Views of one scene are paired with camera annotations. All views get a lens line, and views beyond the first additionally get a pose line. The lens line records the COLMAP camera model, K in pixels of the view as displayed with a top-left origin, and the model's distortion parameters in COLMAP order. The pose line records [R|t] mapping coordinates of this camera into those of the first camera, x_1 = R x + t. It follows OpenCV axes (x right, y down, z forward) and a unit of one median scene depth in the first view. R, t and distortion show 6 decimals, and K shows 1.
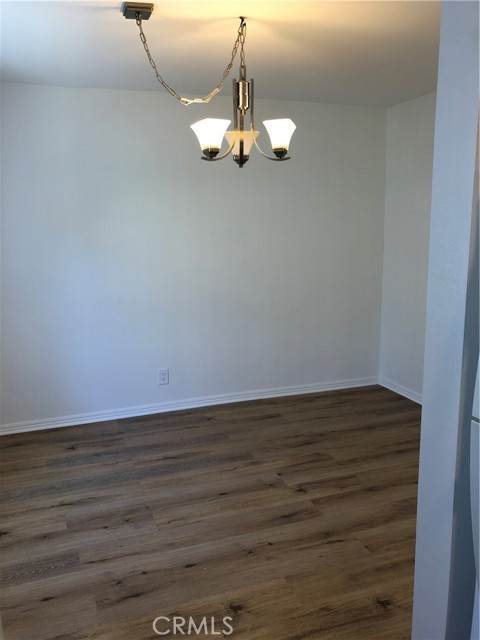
lens RADIAL K [[526.3, 0, 240.0], [0, 526.3, 320.0], [0, 0, 1]] dist [0.009468, -0.003735]
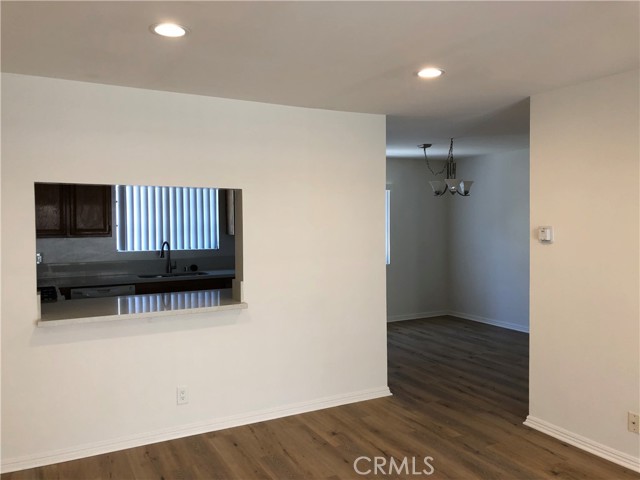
lens RADIAL K [[526.3, 0, 320.0], [0, 526.3, 240.0], [0, 0, 1]] dist [0.009468, -0.003735]
pose [[0.159264, 0.060210, -0.985398, 1.845275], [-0.181485, 0.982914, 0.030725, -0.055335], [0.970411, 0.173941, 0.167470, 0.064188]]
